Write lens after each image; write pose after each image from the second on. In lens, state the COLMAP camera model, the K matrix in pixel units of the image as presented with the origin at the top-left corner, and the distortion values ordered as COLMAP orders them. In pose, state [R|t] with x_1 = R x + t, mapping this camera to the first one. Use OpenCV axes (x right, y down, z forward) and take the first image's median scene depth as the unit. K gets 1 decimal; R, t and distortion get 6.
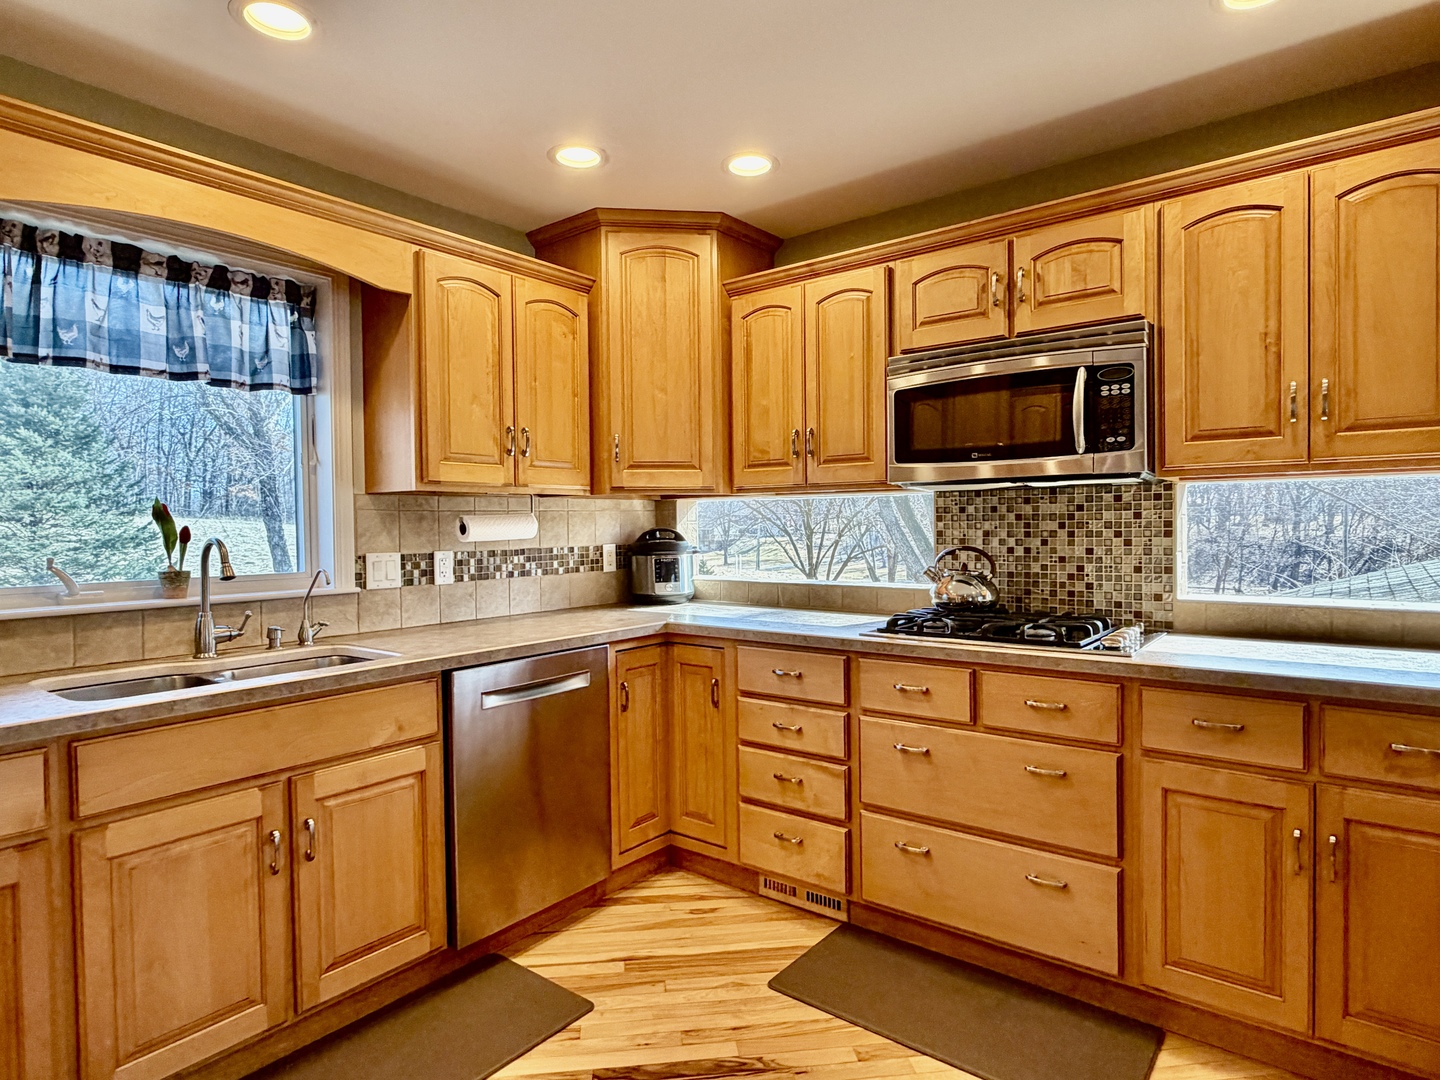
lens RADIAL K [[815.0, 0, 720.0], [0, 815.0, 540.0], [0, 0, 1]] dist [0.001537, -0.001484]
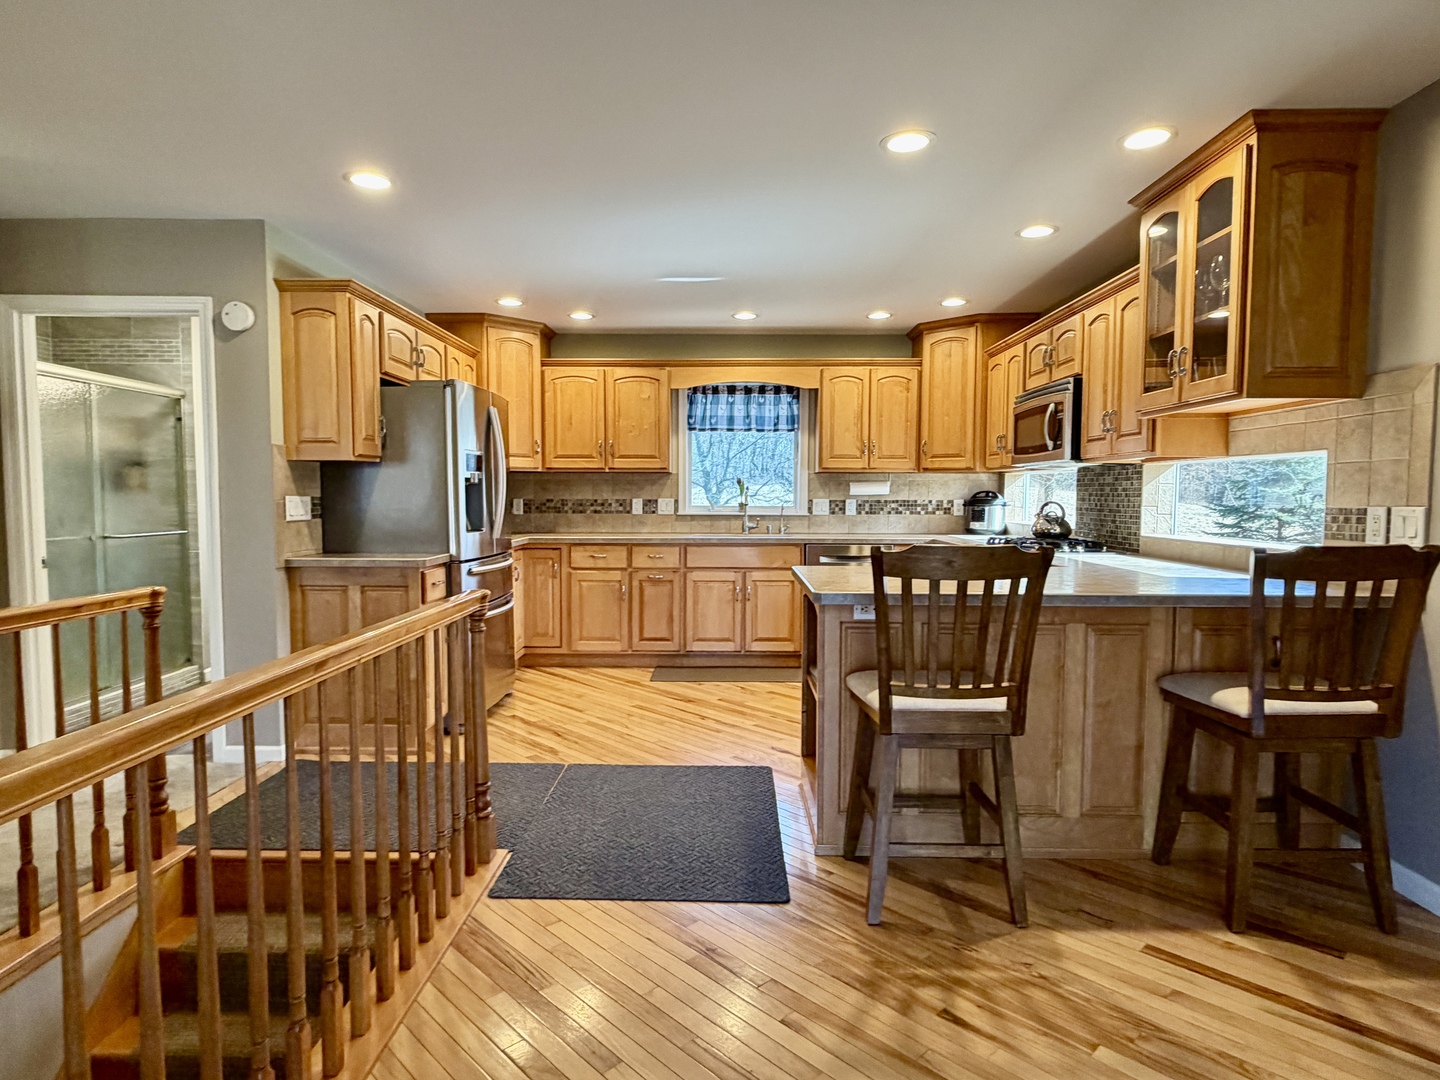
lens RADIAL K [[815.0, 0, 720.0], [0, 815.0, 540.0], [0, 0, 1]] dist [0.001537, -0.001484]
pose [[0.610696, 0.058151, -0.789727, 1.290697], [-0.027999, 0.998262, 0.051854, 0.021518], [0.791370, -0.009556, 0.611263, -0.648416]]
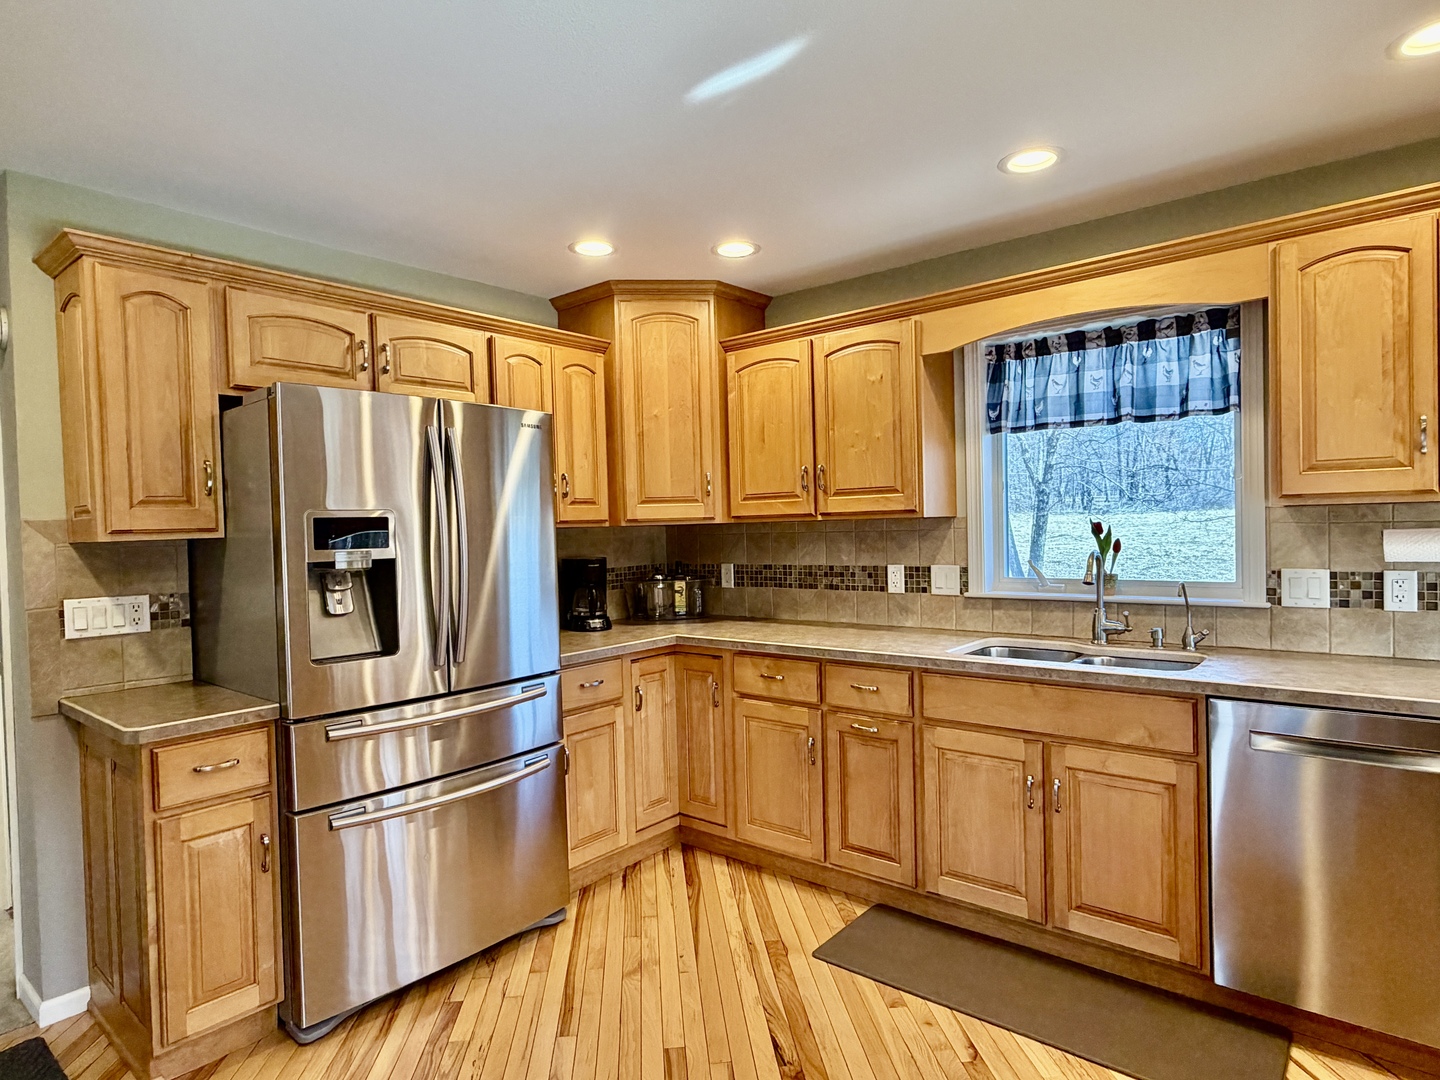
lens RADIAL K [[815.0, 0, 720.0], [0, 815.0, 540.0], [0, 0, 1]] dist [0.001537, -0.001484]
pose [[-0.023386, 0.030908, -0.999249, 0.564694], [0.004353, 0.999516, 0.030815, -0.051766], [0.999717, -0.003629, -0.023509, 0.378327]]
